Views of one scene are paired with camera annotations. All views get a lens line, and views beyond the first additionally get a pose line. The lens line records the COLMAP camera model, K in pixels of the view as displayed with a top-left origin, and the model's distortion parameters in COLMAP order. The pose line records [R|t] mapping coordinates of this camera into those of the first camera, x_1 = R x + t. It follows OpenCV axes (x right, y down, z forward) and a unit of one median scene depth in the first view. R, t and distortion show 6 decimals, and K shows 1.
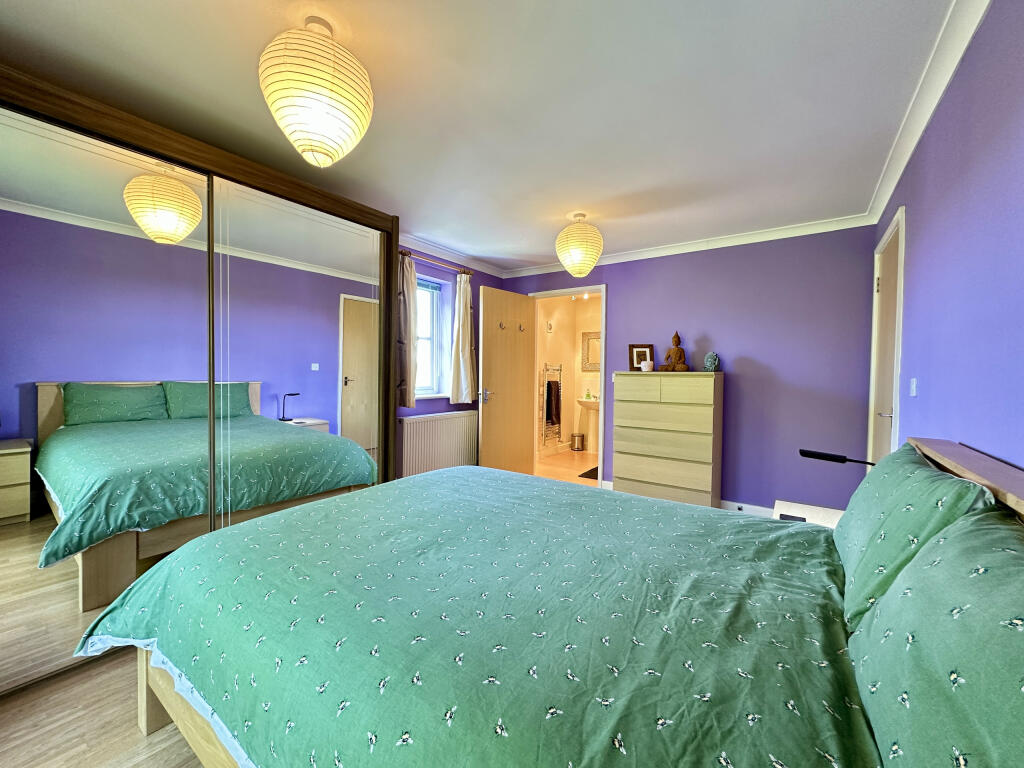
lens RADIAL K [[407.4, 0, 512.0], [0, 407.4, 384.0], [0, 0, 1]] dist [-0.000705, -0.000149]
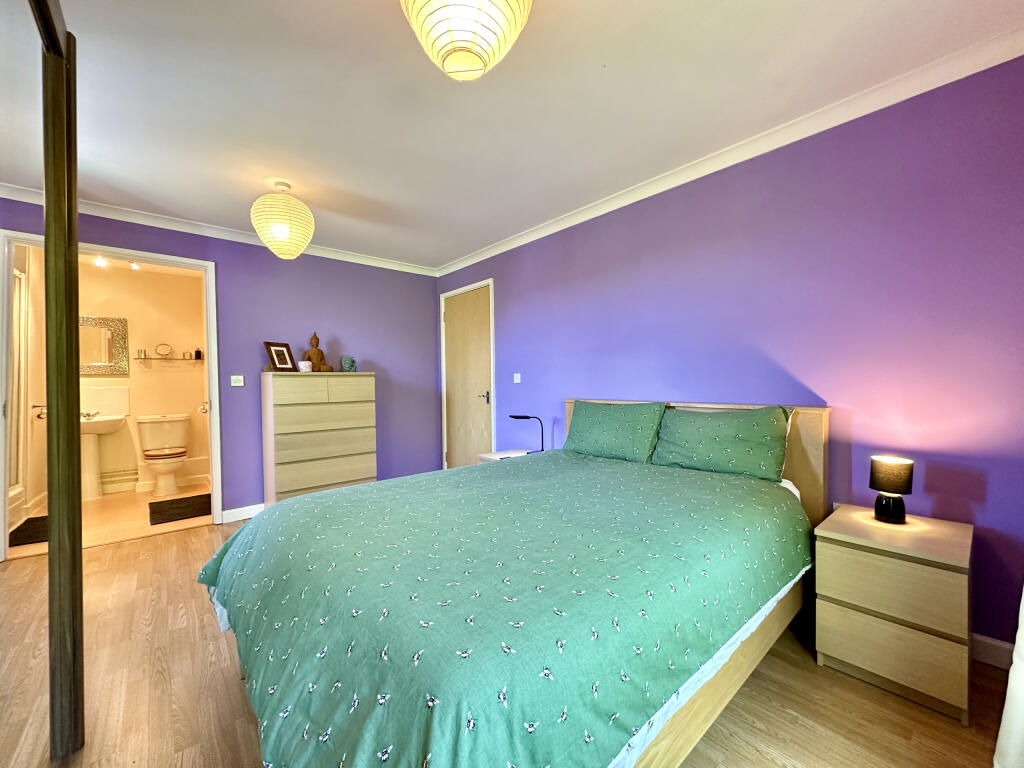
lens RADIAL K [[407.4, 0, 512.0], [0, 407.4, 384.0], [0, 0, 1]] dist [-0.000705, -0.000149]
pose [[0.250313, -0.023927, 0.967869, -0.491728], [0.042694, 0.998995, 0.013654, 0.005253], [-0.967223, 0.037905, 0.251083, 0.308196]]
